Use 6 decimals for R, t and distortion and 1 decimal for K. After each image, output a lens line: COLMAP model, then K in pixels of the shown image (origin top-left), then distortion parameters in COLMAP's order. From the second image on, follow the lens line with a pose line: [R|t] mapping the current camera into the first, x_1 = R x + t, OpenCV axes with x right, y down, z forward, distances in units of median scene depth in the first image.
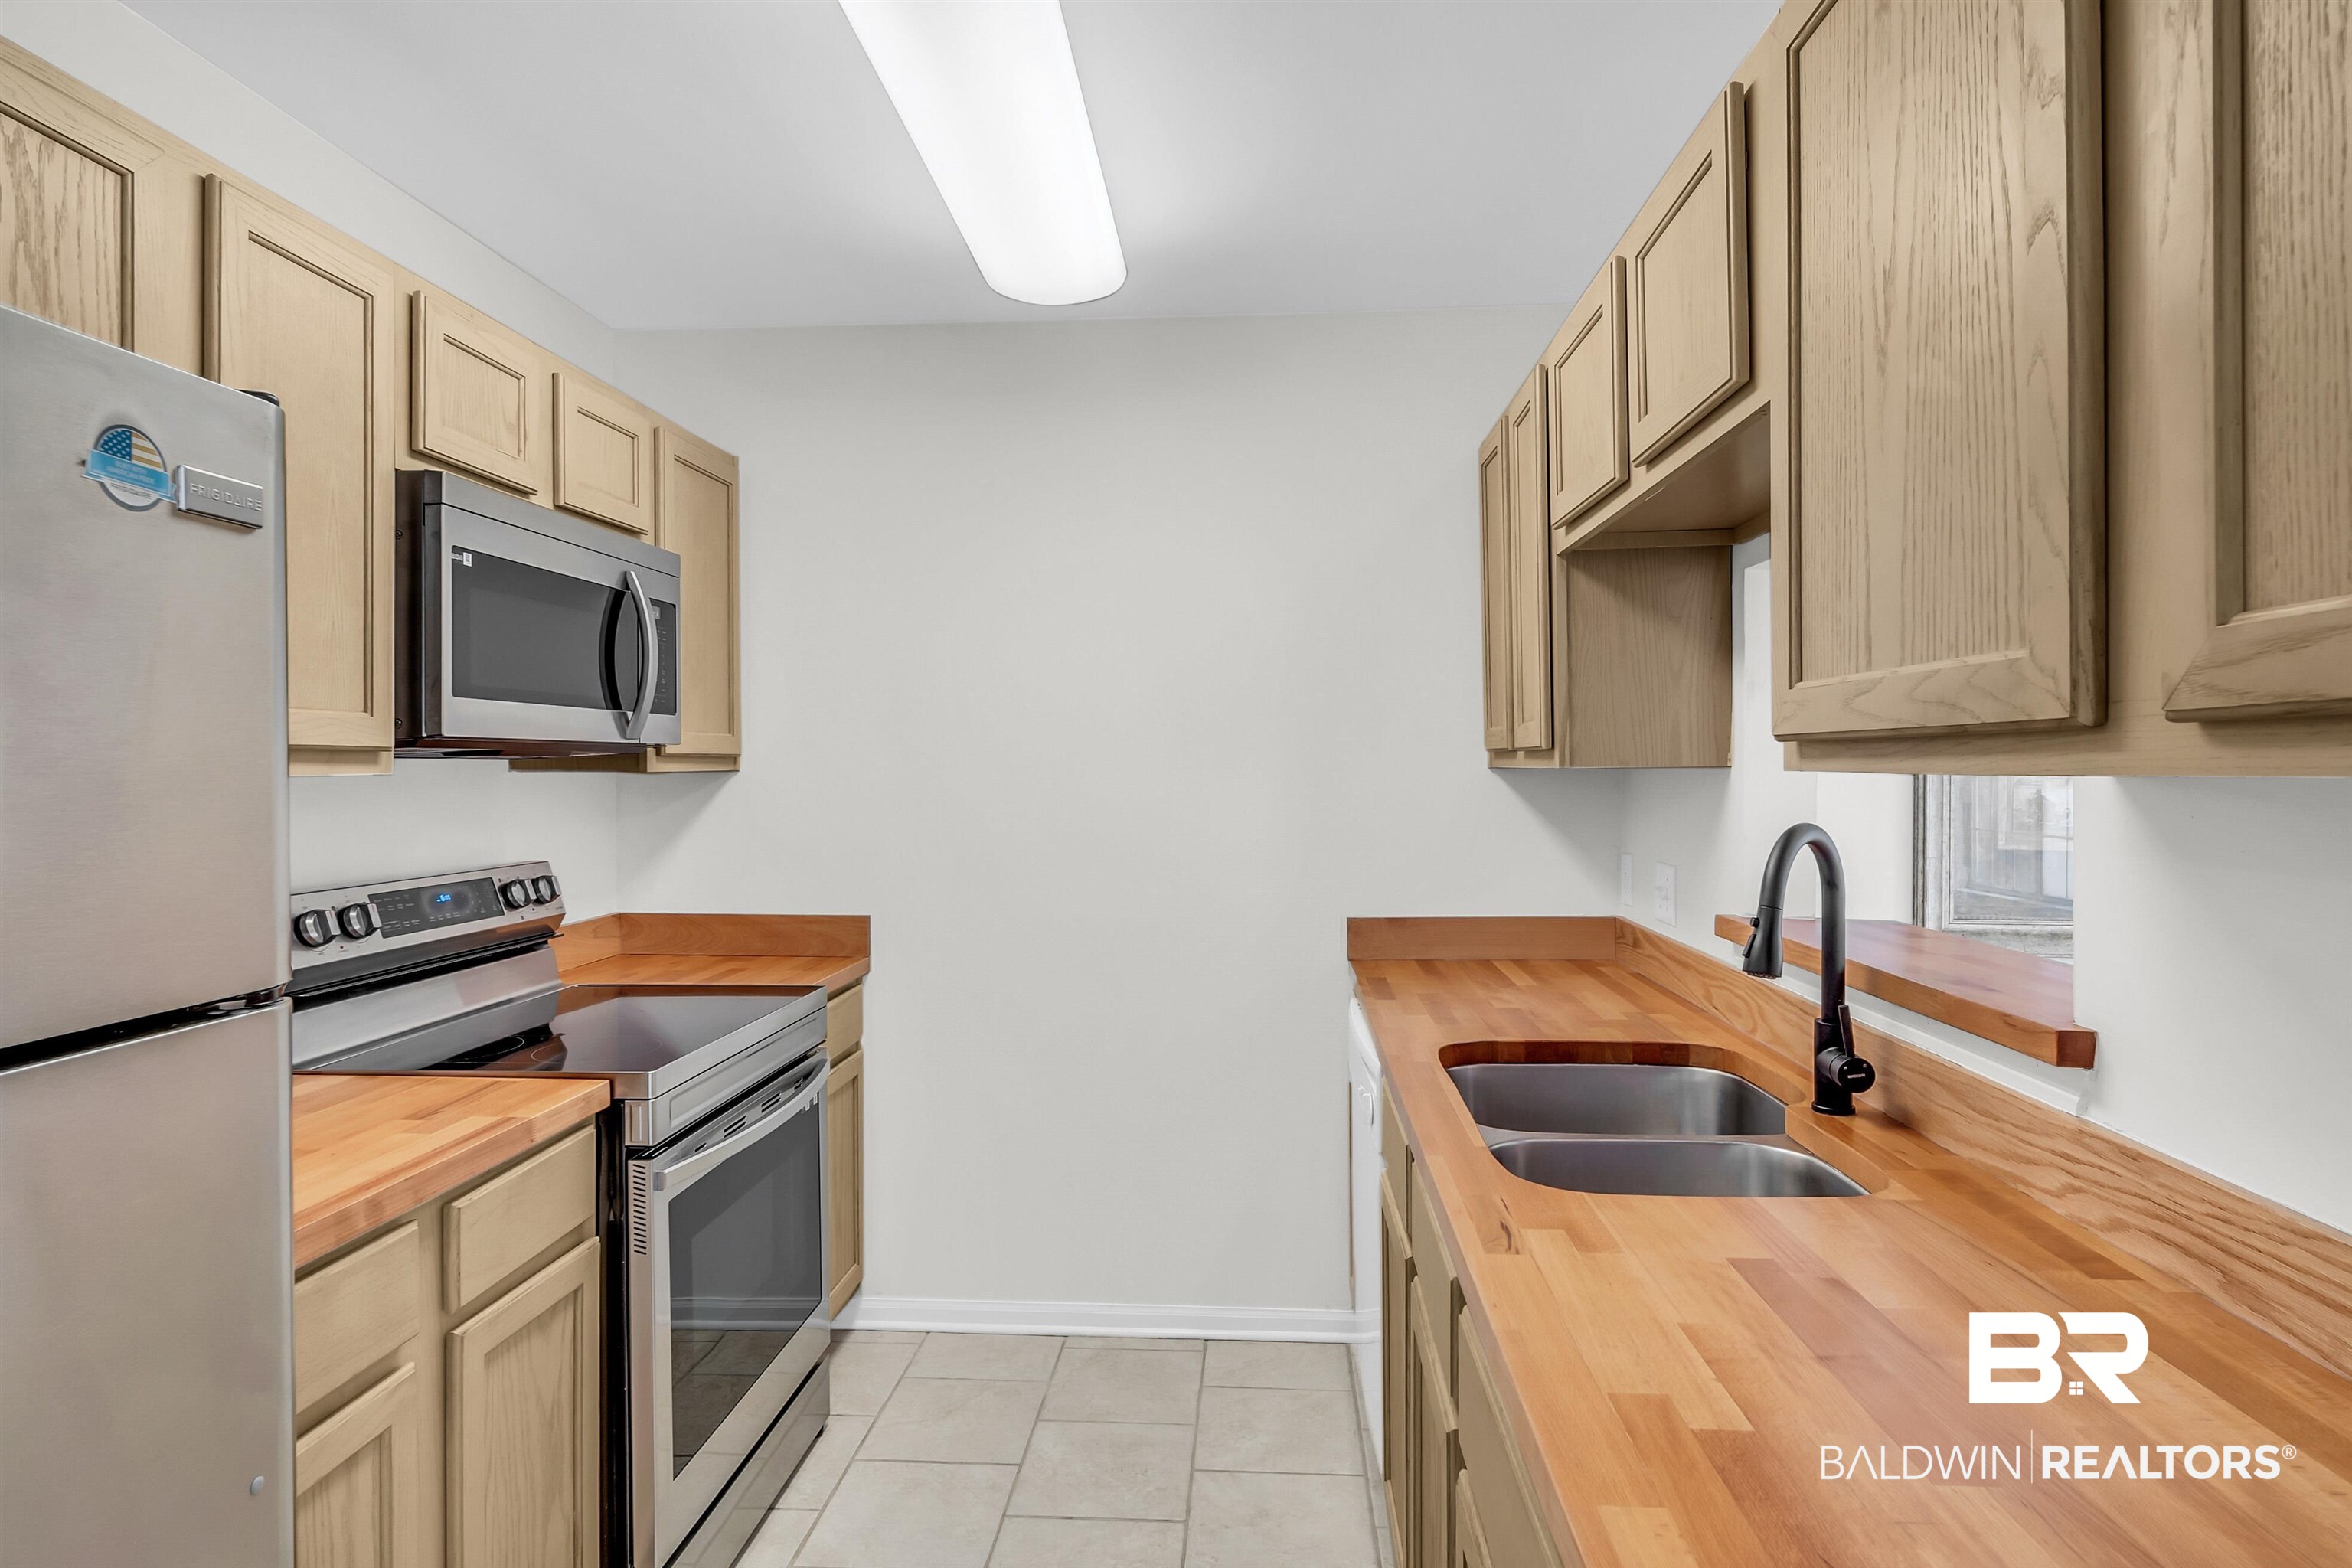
lens RADIAL K [[1254.9, 0, 1185.0], [0, 1254.9, 769.7], [0, 0, 1]] dist [-0.003797, -0.001187]
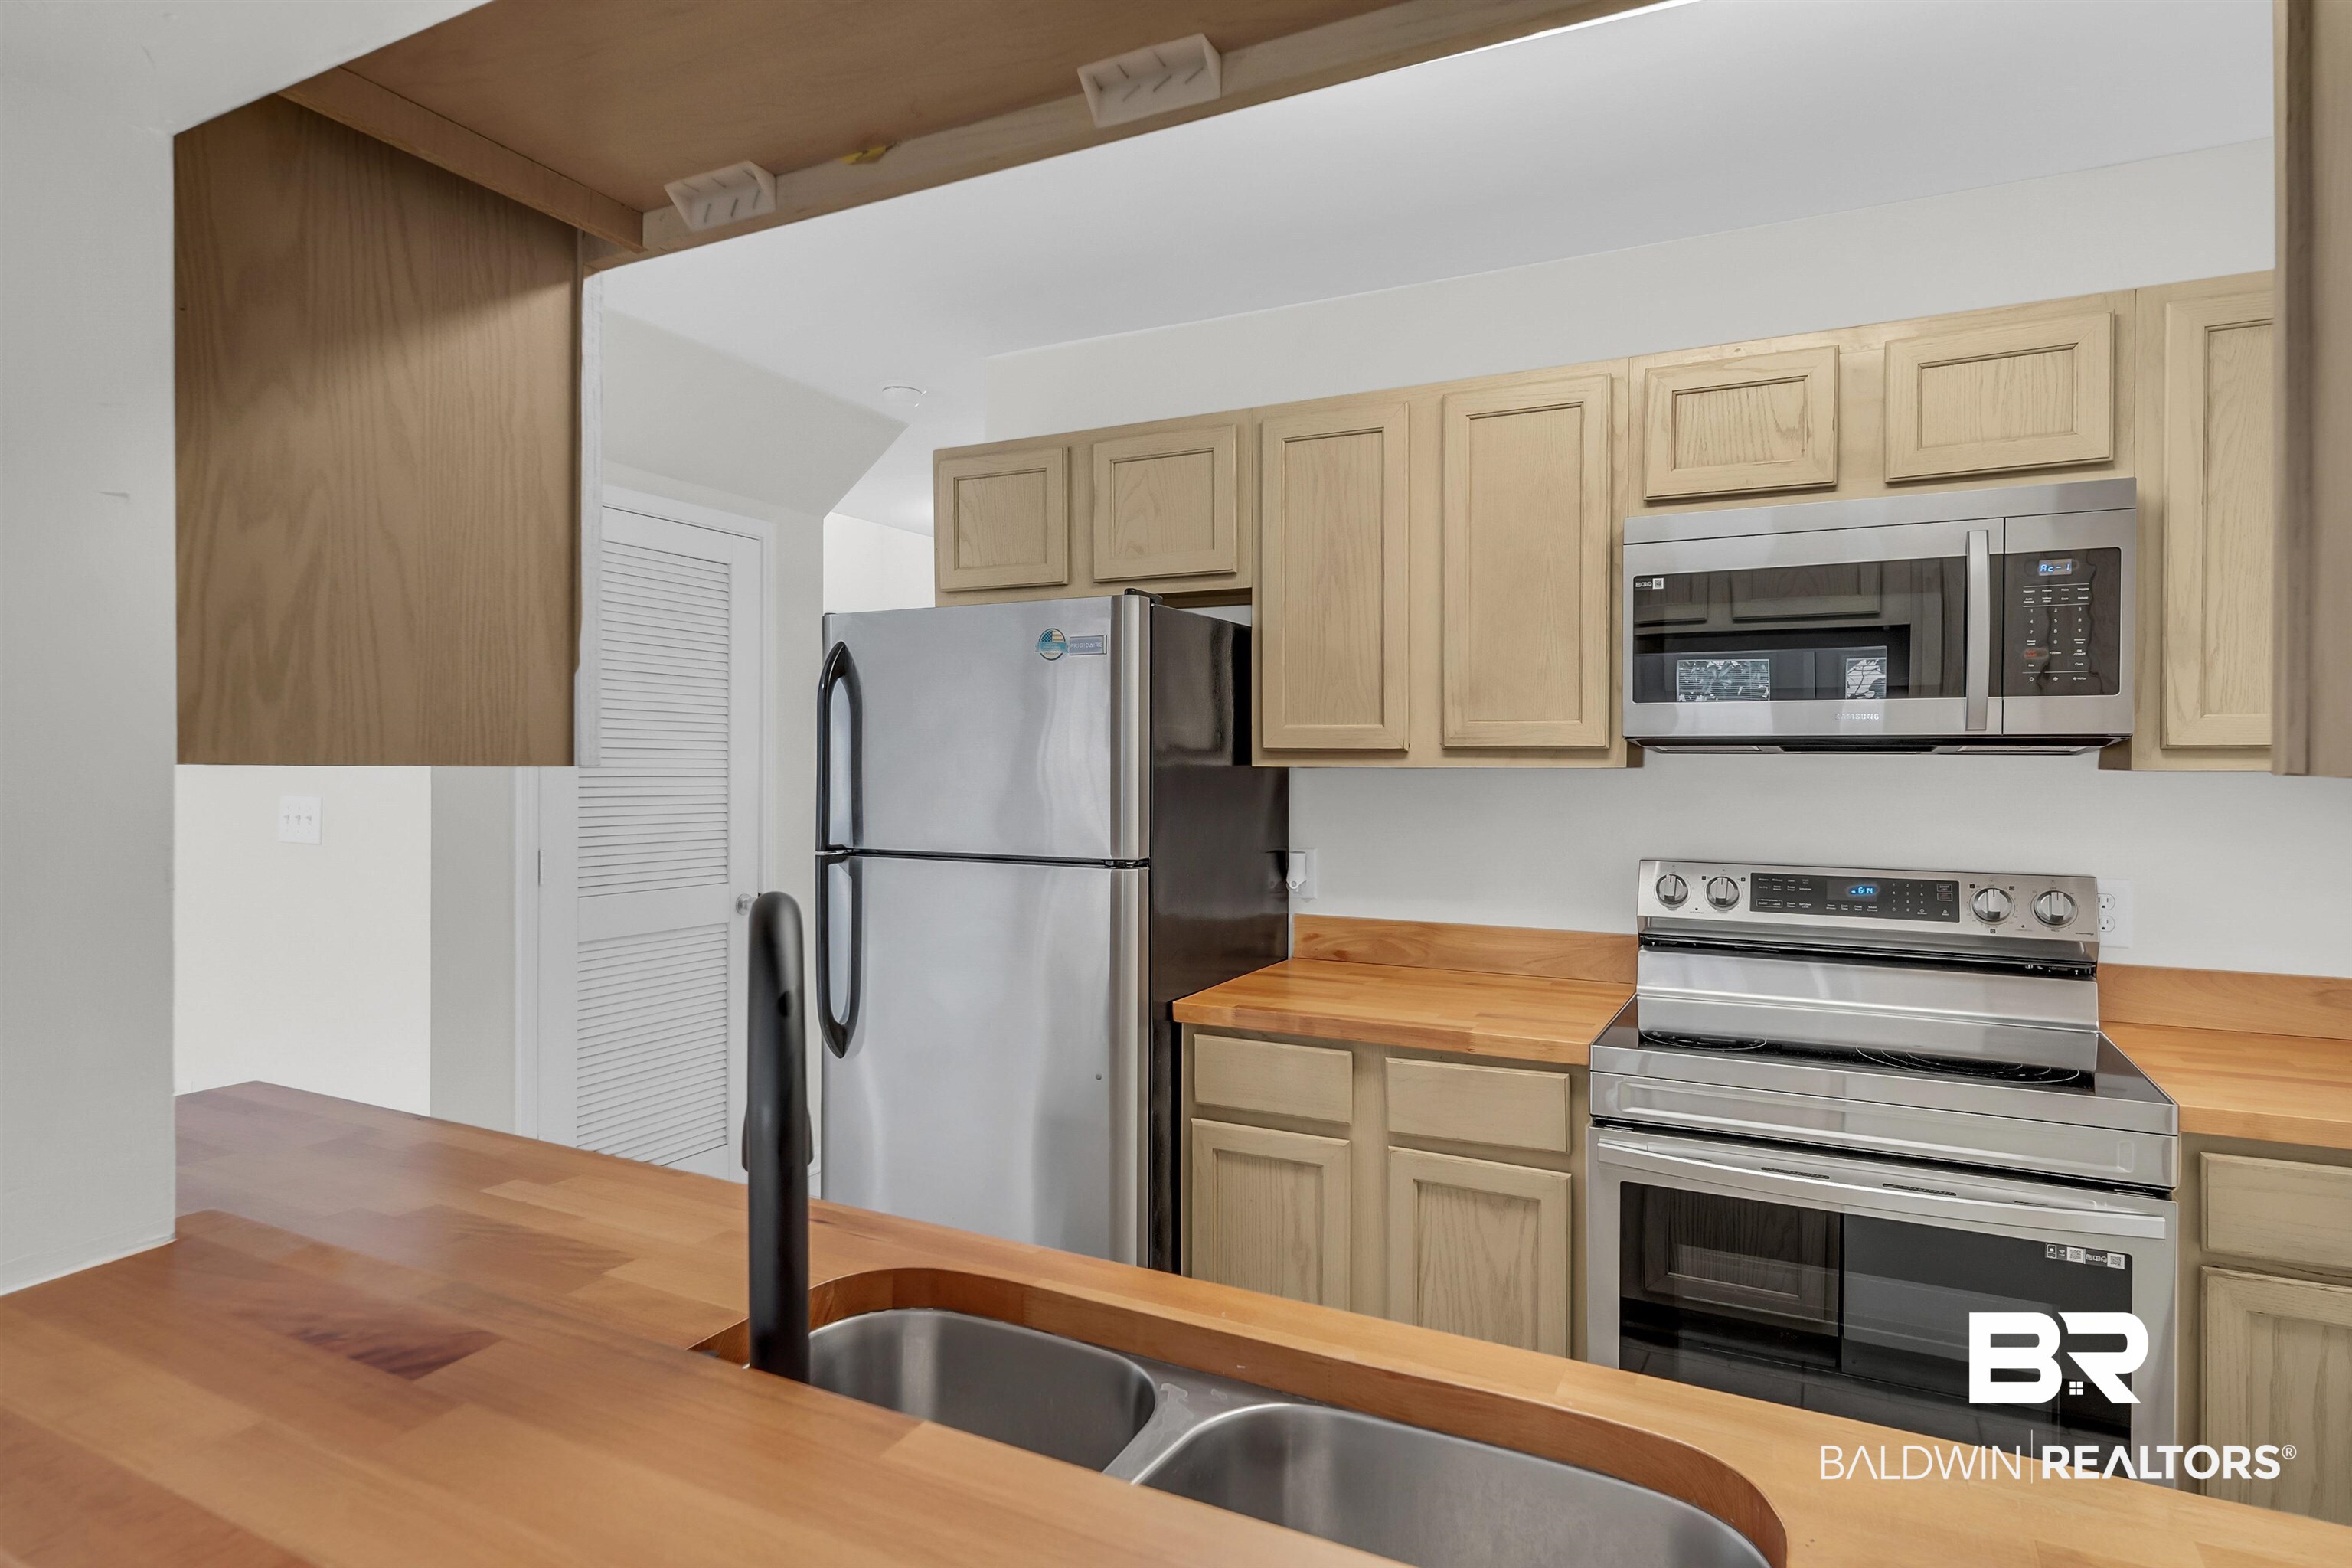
lens RADIAL K [[1254.9, 0, 1183.5], [0, 1254.9, 776.6], [0, 0, 1]] dist [-0.003797, -0.001187]
pose [[-0.387749, 0.010084, -0.921710, 0.770978], [-0.004939, 0.999903, 0.013018, -0.001974], [0.921752, 0.009600, -0.387662, 1.202133]]
